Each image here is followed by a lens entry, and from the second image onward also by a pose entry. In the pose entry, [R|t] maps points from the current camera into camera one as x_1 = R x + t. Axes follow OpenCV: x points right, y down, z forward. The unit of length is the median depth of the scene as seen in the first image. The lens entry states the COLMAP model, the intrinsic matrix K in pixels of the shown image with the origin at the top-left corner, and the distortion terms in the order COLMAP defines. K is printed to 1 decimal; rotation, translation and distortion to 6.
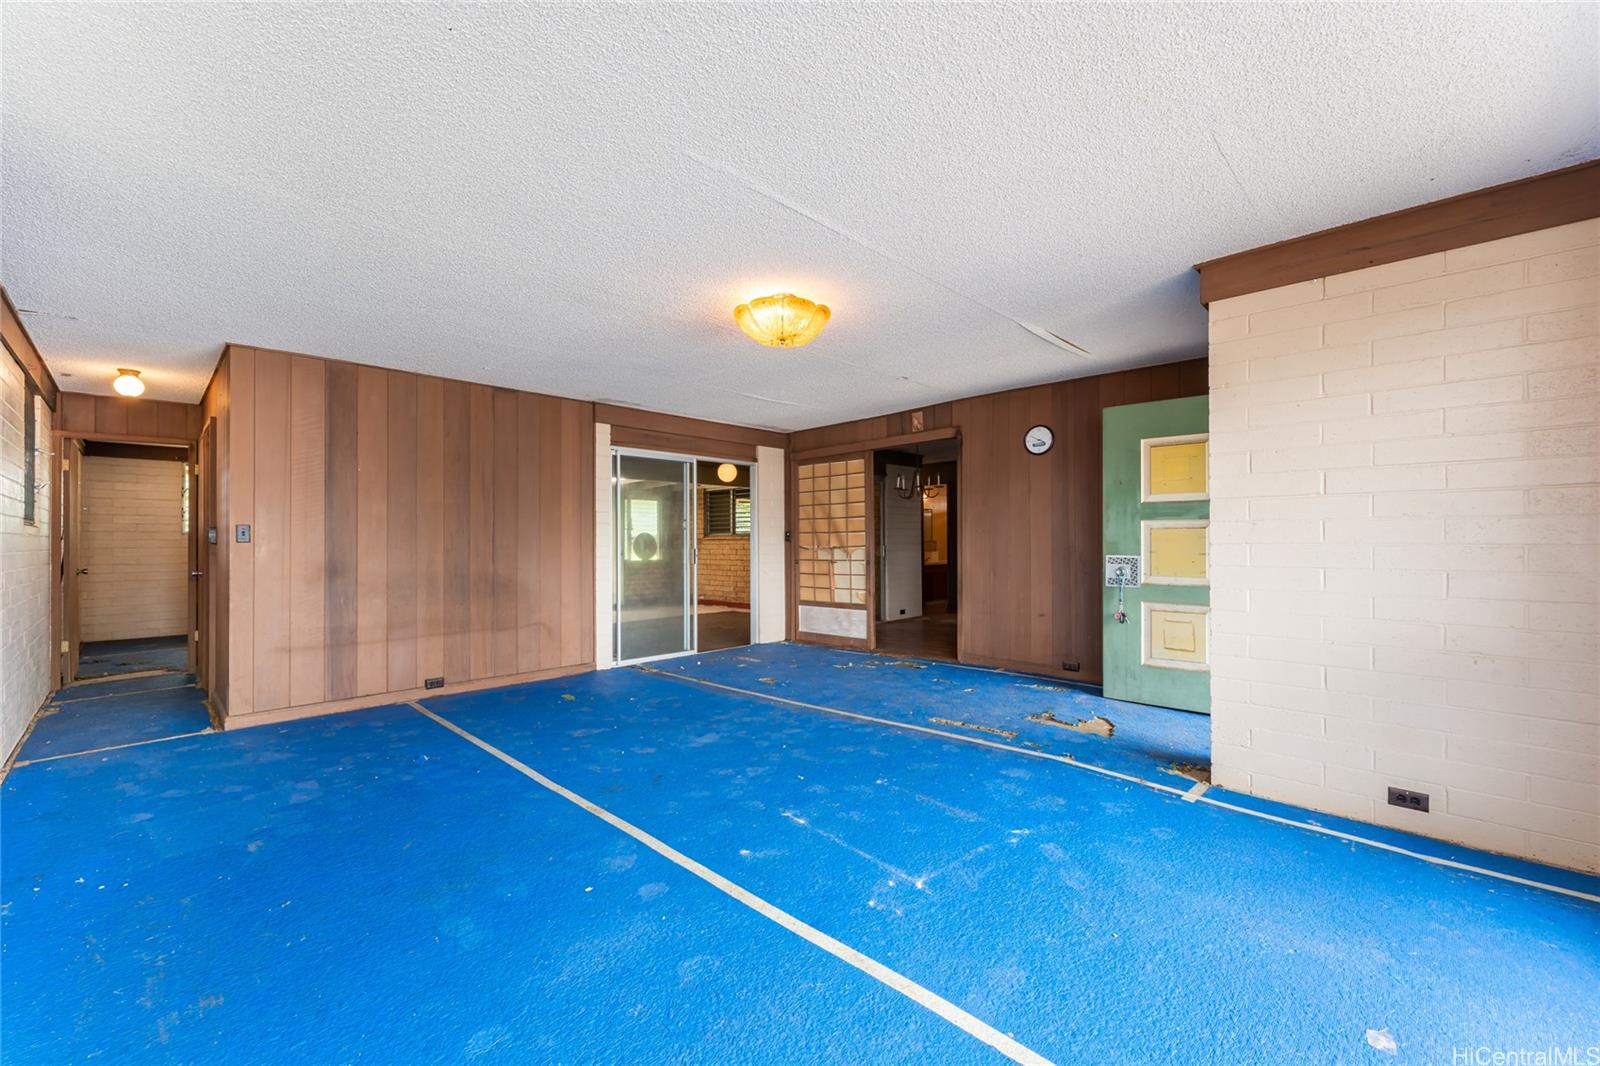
lens RADIAL K [[640.8, 0, 805.6], [0, 640.8, 533.6], [0, 0, 1]] dist [-0.003391, -0.000345]
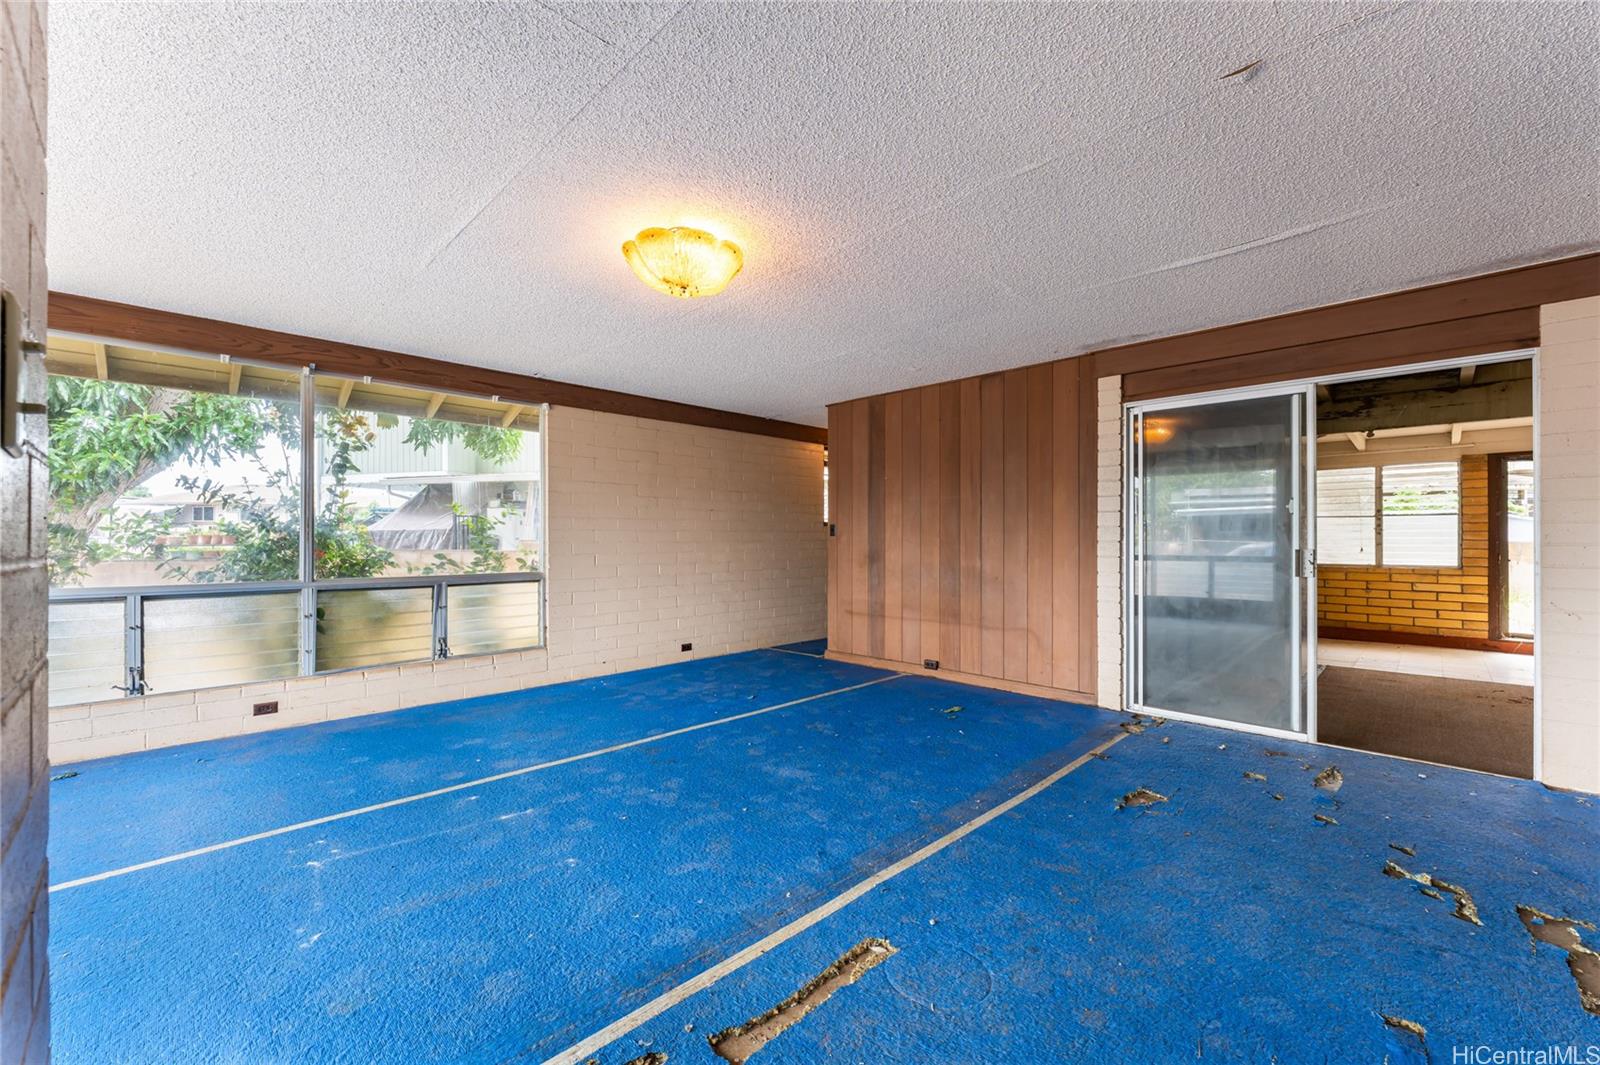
lens RADIAL K [[644.5, 0, 797.2], [0, 644.5, 539.4], [0, 0, 1]] dist [-0.001235, -0.000206]
pose [[-0.017242, 0.009373, -0.999807, 0.610752], [0.012955, 0.999874, 0.009151, 0.006229], [0.999767, -0.012795, -0.017361, 0.911639]]
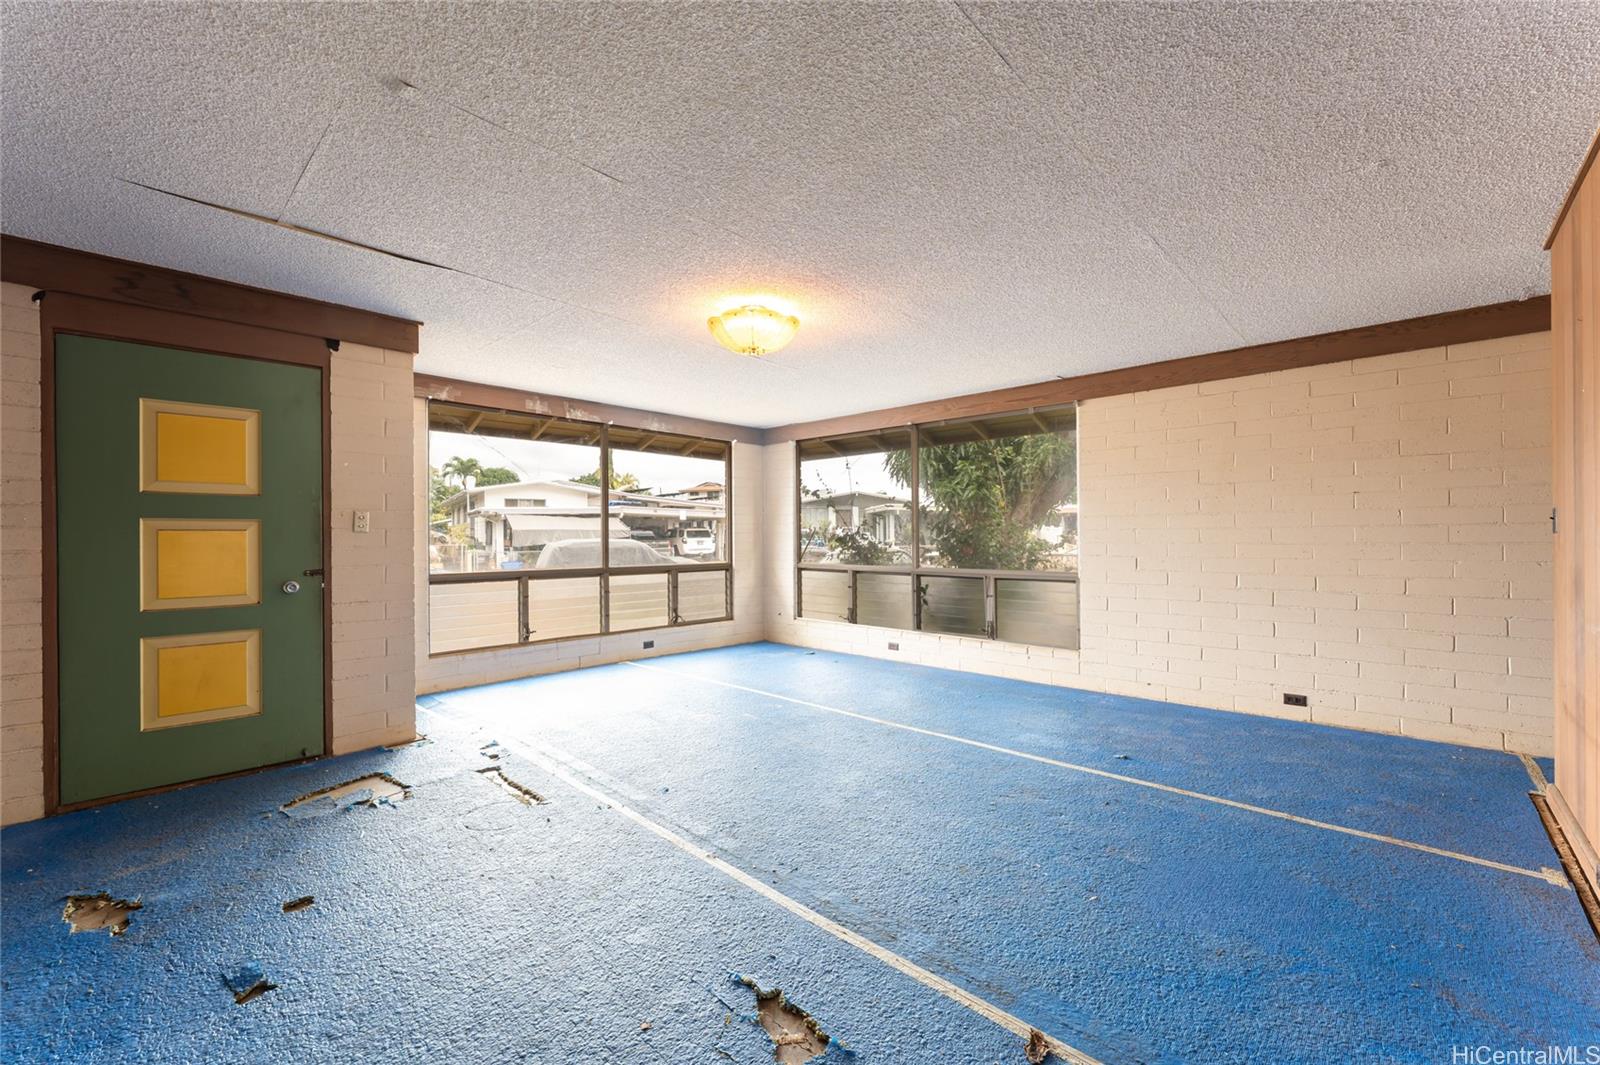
lens RADIAL K [[644.5, 0, 791.3], [0, 644.5, 537.3], [0, 0, 1]] dist [-0.001235, -0.000206]
pose [[-0.999861, 0.015313, -0.006615, -0.063813], [0.015395, 0.999805, -0.012405, 0.013861], [0.006424, -0.012505, -0.999901, 1.610683]]
